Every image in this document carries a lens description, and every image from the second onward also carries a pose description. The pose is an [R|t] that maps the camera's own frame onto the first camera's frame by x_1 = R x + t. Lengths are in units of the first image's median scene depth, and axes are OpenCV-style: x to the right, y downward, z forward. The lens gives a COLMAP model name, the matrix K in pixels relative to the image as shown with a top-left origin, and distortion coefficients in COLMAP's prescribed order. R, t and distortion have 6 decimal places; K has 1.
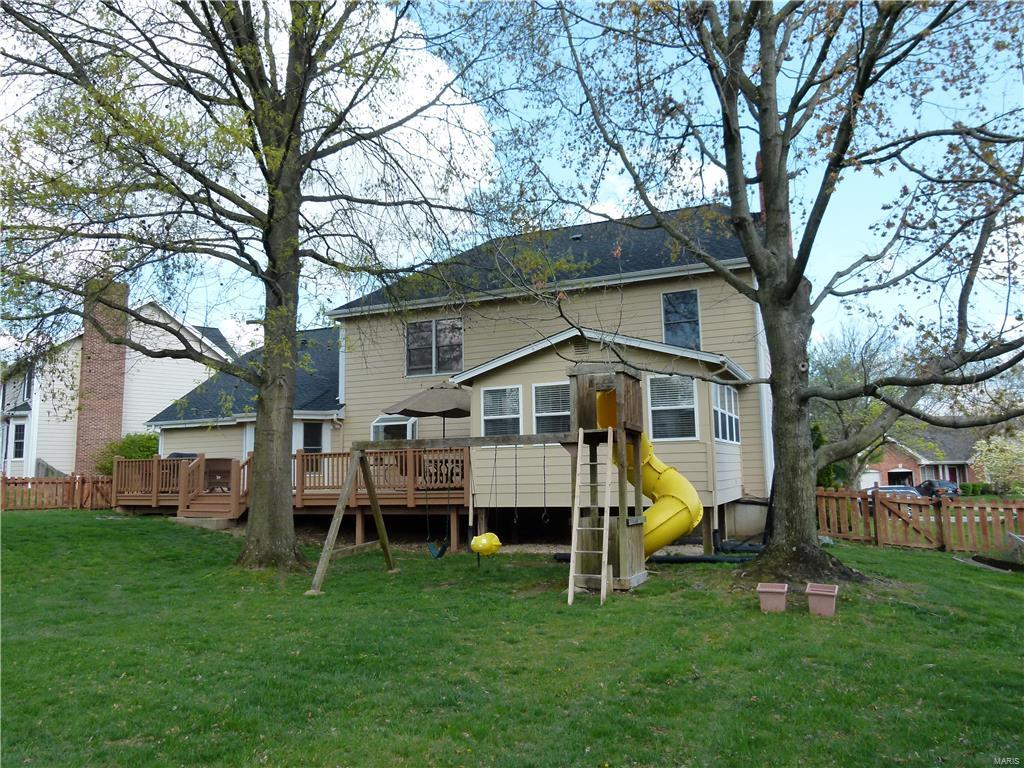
lens RADIAL K [[773.0, 0, 512.0], [0, 773.0, 384.0], [0, 0, 1]] dist [-0.028587, 0.007199]
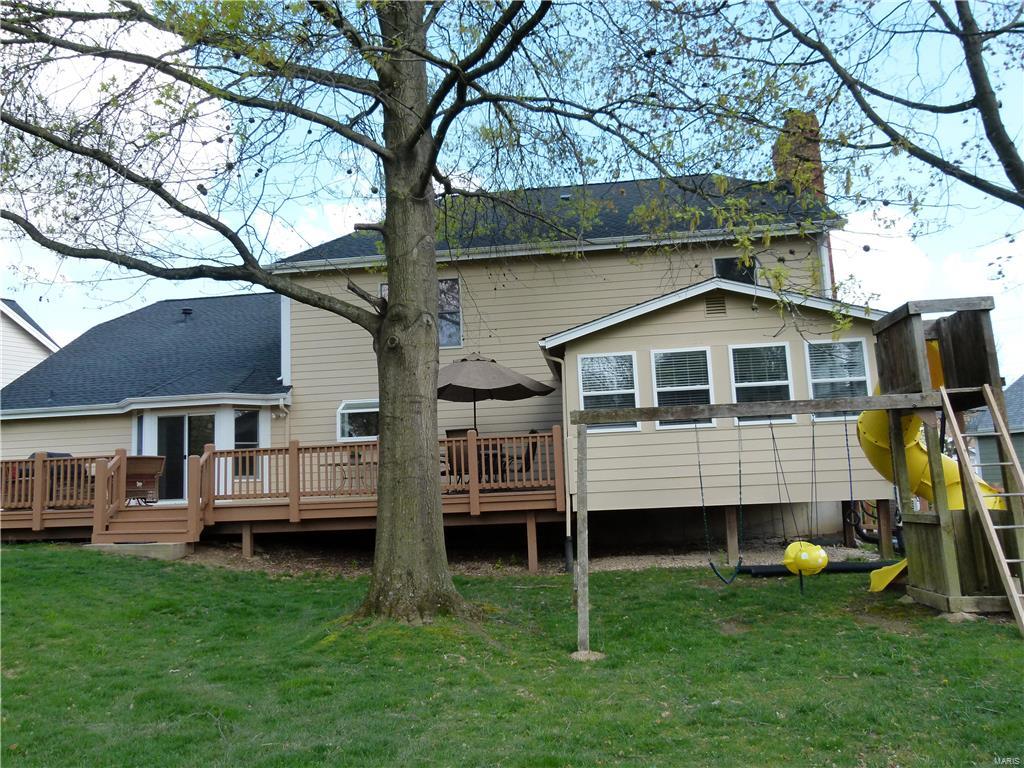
lens RADIAL K [[773.0, 0, 512.0], [0, 773.0, 384.0], [0, 0, 1]] dist [-0.028587, 0.007199]
pose [[0.954126, 0.015382, 0.299011, -0.269679], [-0.011160, 0.999813, -0.015822, 0.038432], [-0.299199, 0.011759, 0.954118, 0.238228]]
